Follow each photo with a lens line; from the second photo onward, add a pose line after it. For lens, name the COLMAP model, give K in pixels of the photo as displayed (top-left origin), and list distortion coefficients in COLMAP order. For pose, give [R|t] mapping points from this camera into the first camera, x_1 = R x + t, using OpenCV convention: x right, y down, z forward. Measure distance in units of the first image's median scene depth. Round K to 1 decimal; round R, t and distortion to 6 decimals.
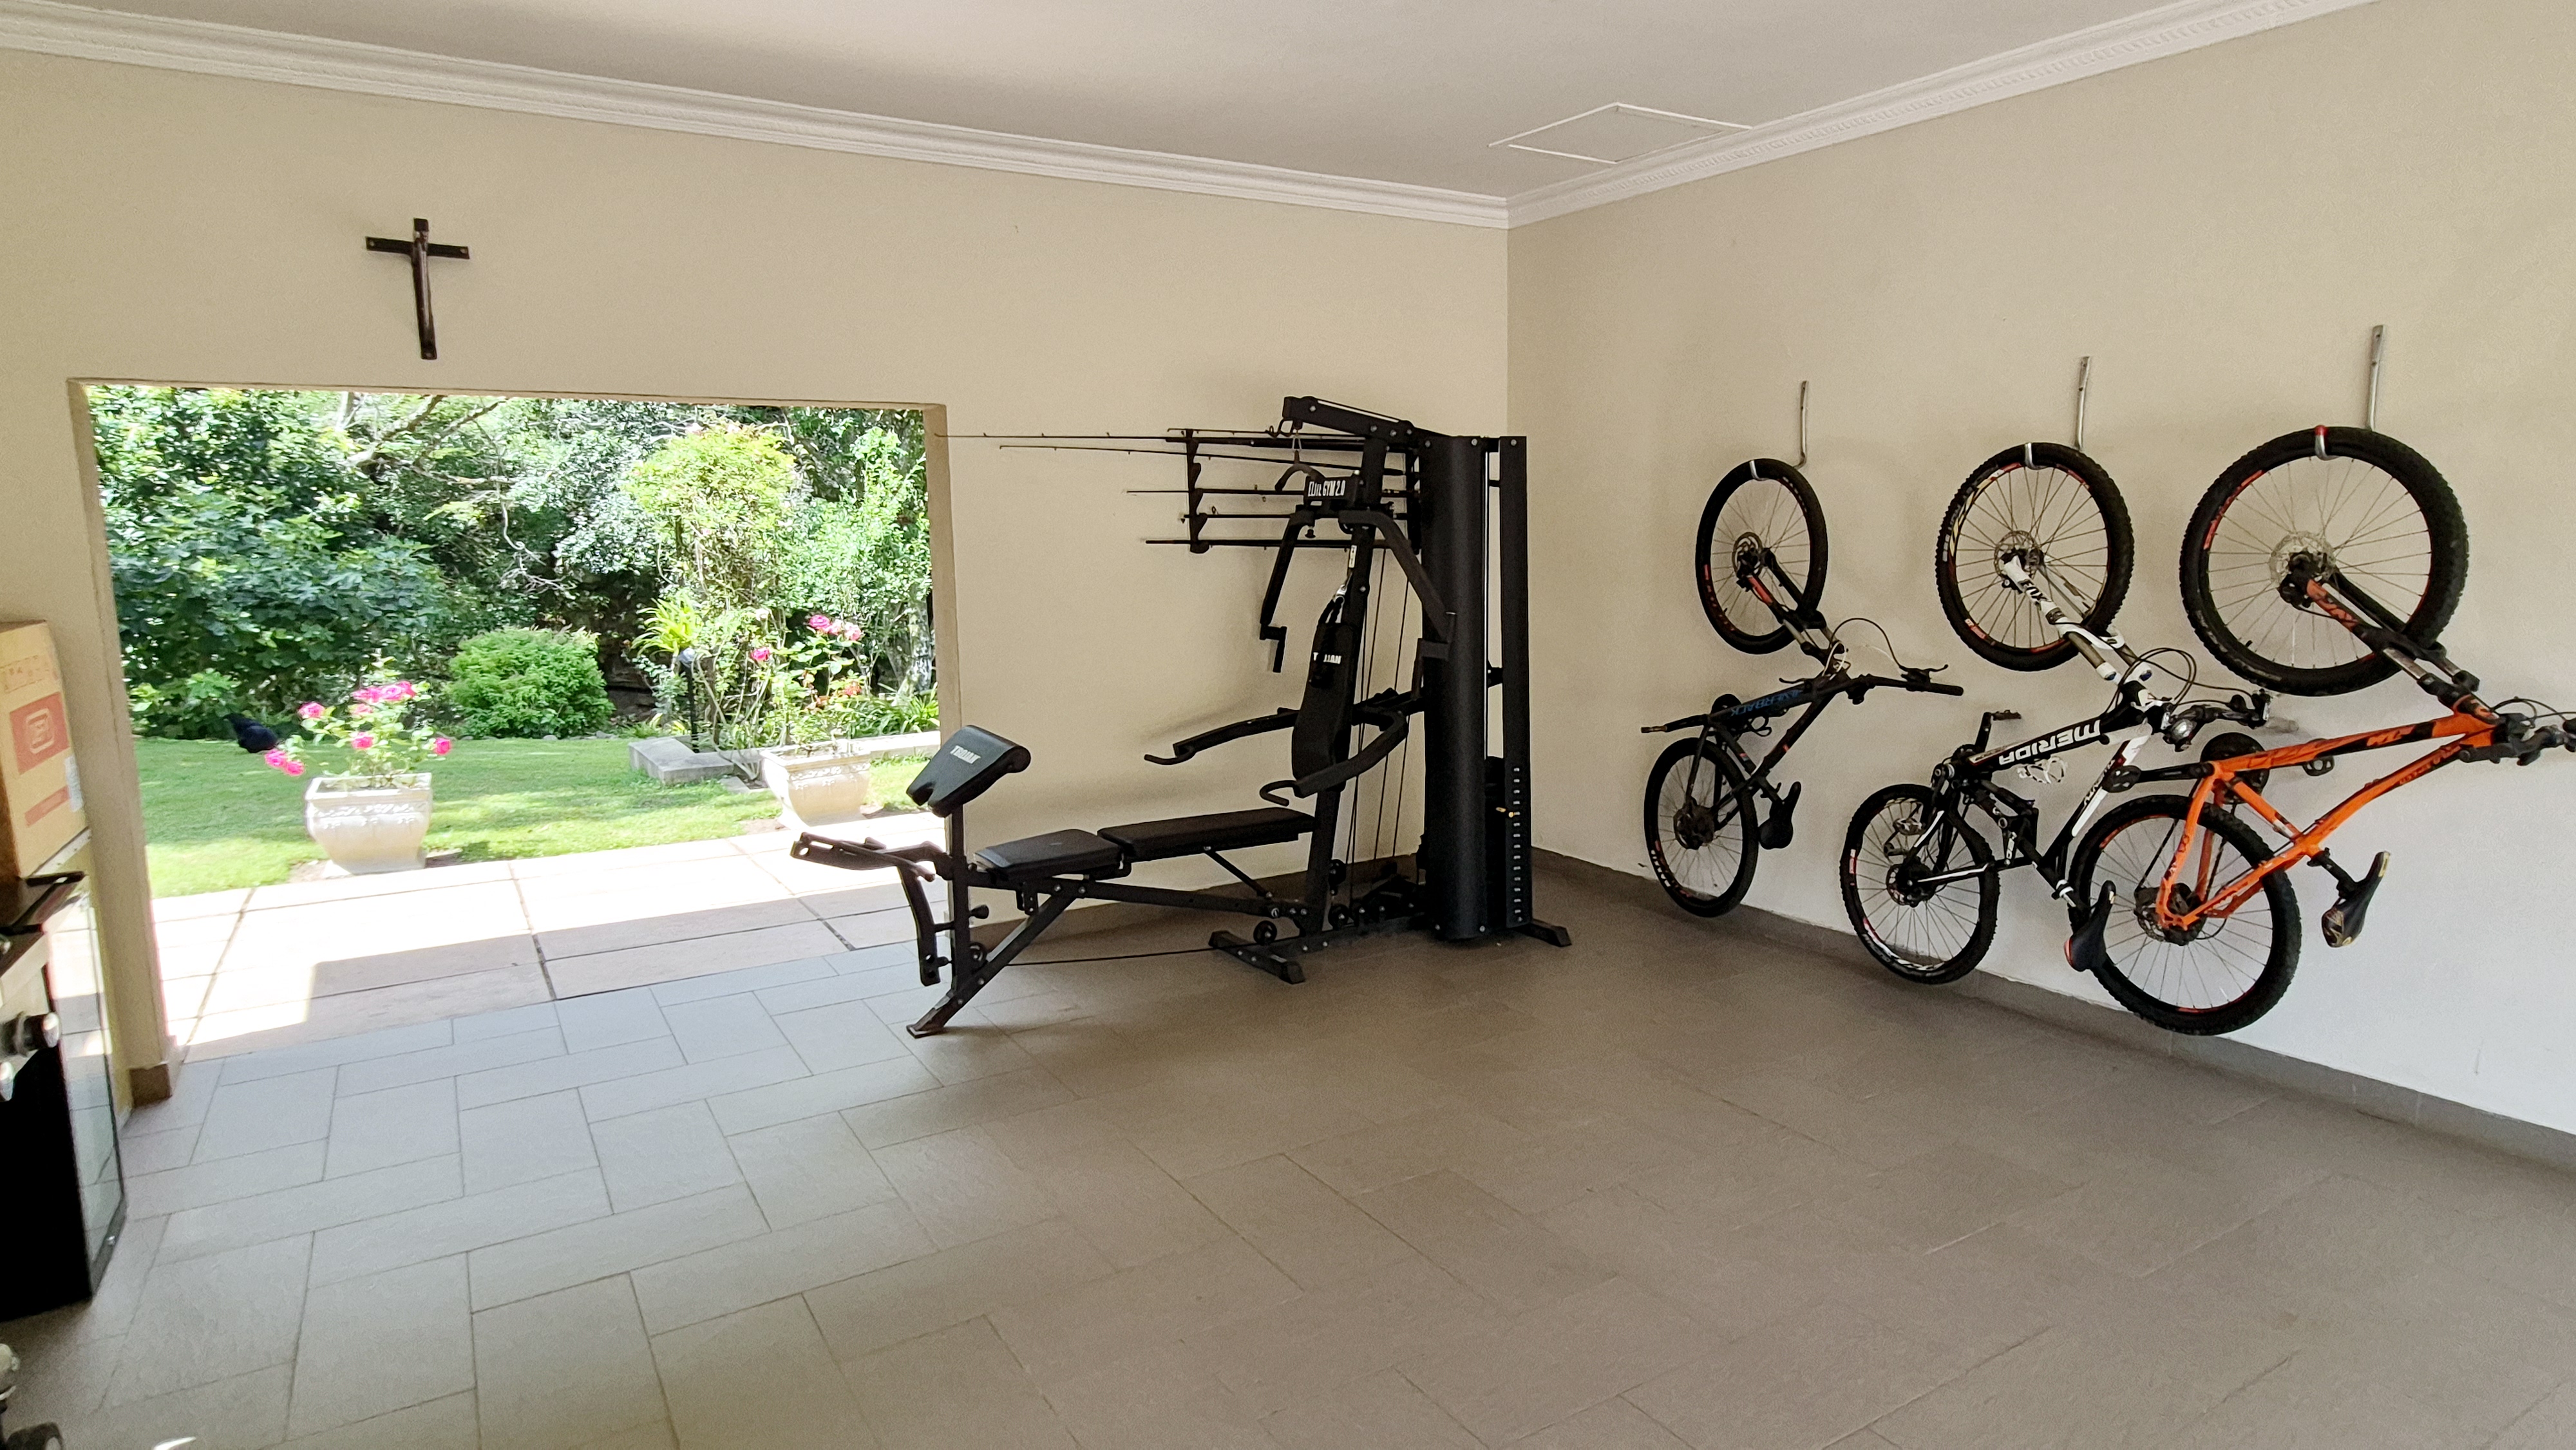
lens RADIAL K [[1394.0, 0, 1297.9], [0, 1394.0, 730.0], [0, 0, 1]] dist [0.003465, -0.002472]
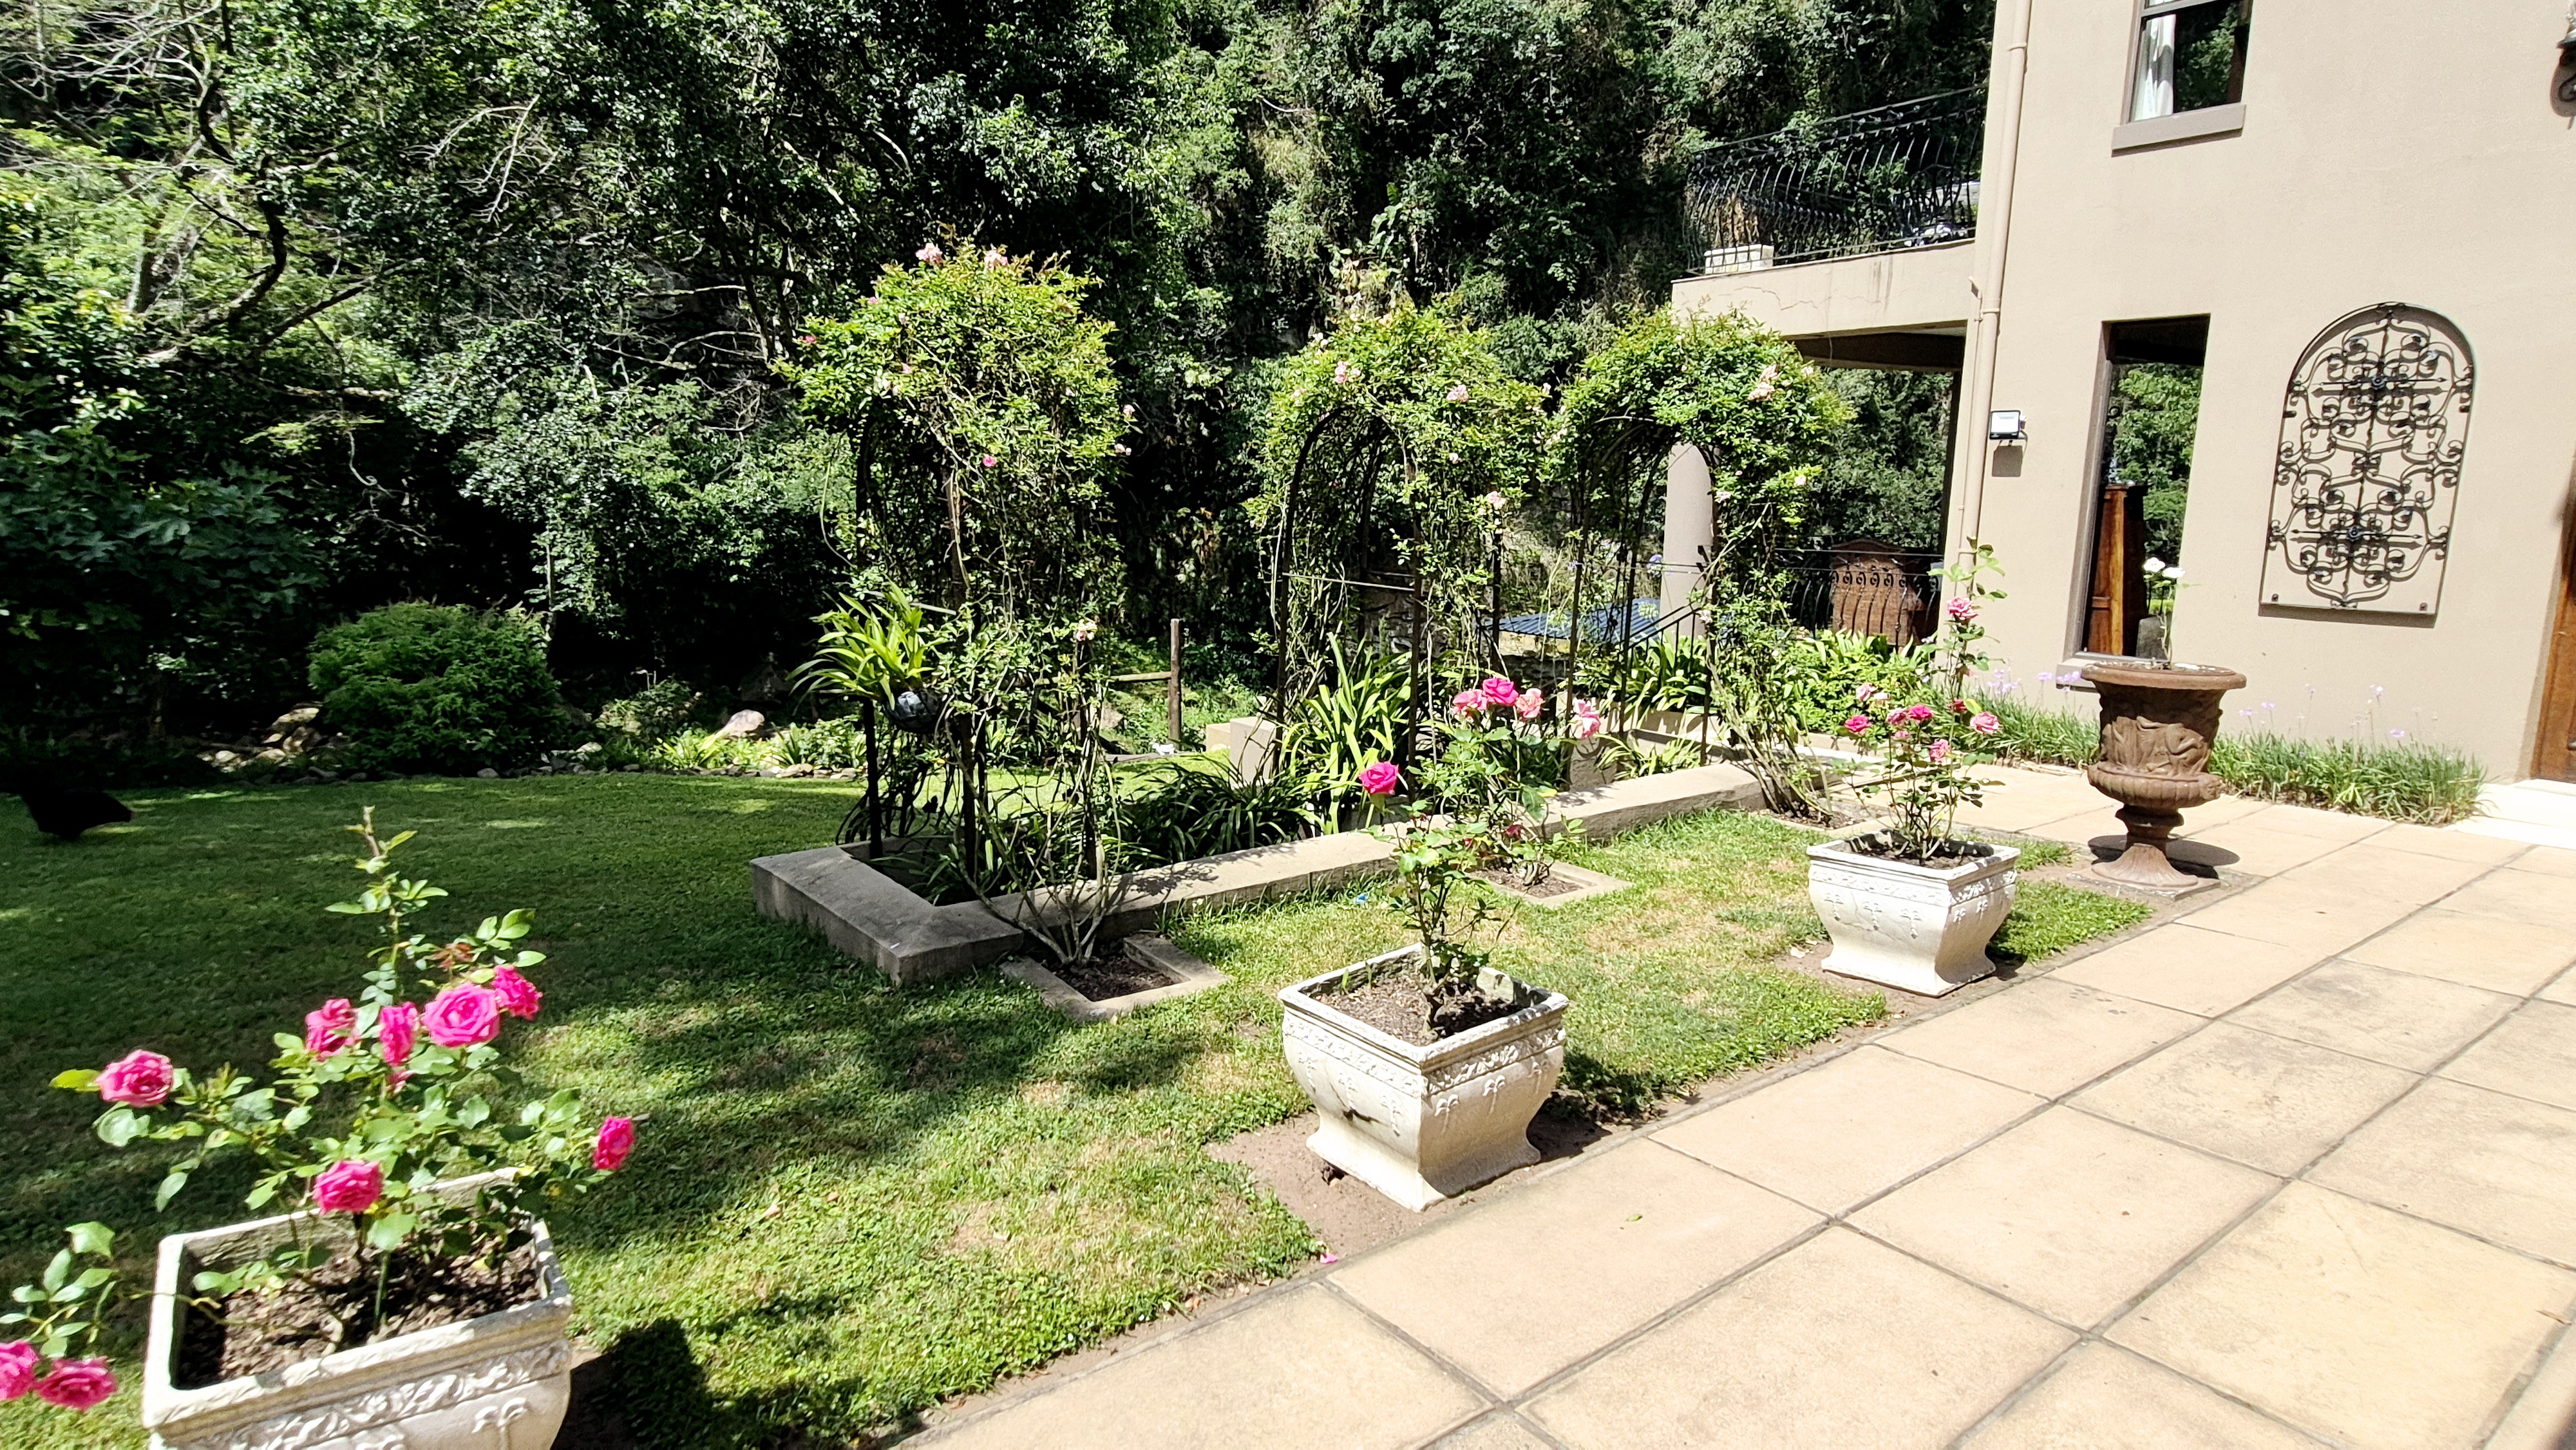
lens RADIAL K [[1394.0, 0, 1267.1], [0, 1394.0, 722.4], [0, 0, 1]] dist [0.003465, -0.002472]
pose [[0.996232, 0.009187, 0.086235, -0.246195], [-0.011449, 0.999602, 0.025775, -0.043722], [-0.085964, -0.026665, 0.995941, 0.339711]]
